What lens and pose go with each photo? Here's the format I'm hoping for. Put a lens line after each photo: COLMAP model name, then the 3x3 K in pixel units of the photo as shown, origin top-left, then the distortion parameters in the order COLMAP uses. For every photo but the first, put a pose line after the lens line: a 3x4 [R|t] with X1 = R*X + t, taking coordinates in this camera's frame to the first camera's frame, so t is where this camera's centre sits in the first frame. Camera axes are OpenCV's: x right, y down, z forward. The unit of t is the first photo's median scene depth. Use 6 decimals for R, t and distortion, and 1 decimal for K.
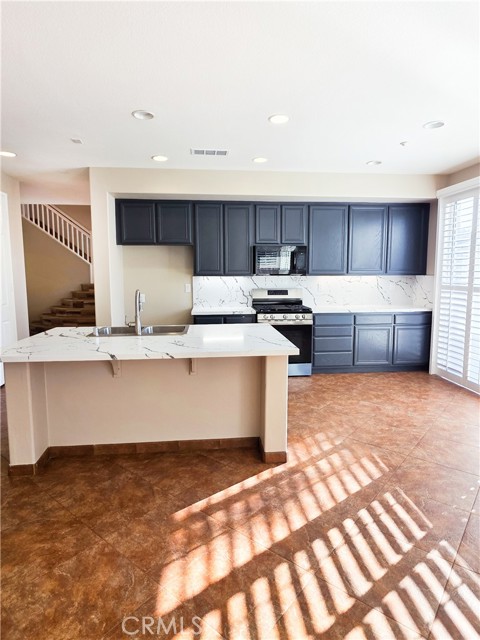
lens RADIAL K [[372.2, 0, 240.0], [0, 372.2, 320.0], [0, 0, 1]] dist [0.003325, 0.000525]
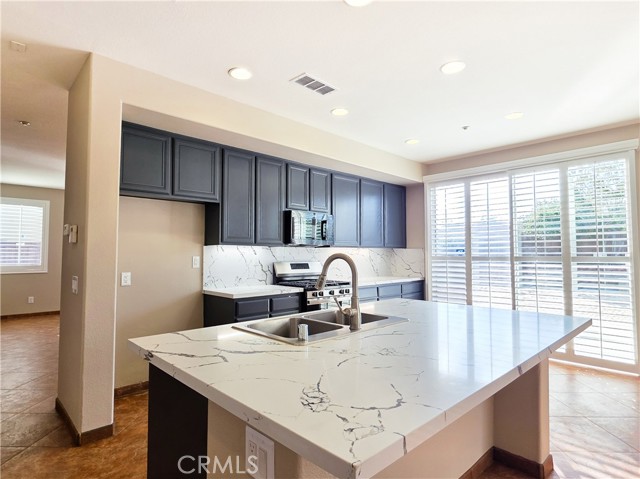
lens RADIAL K [[355.9, 0, 320.0], [0, 355.9, 239.5], [0, 0, 1]] dist [0.000427, 0.000490]
pose [[0.786156, 0.027523, 0.617415, -0.382729], [0.076511, 0.986989, -0.141419, -0.015258], [-0.613274, 0.158417, 0.773821, 0.336838]]
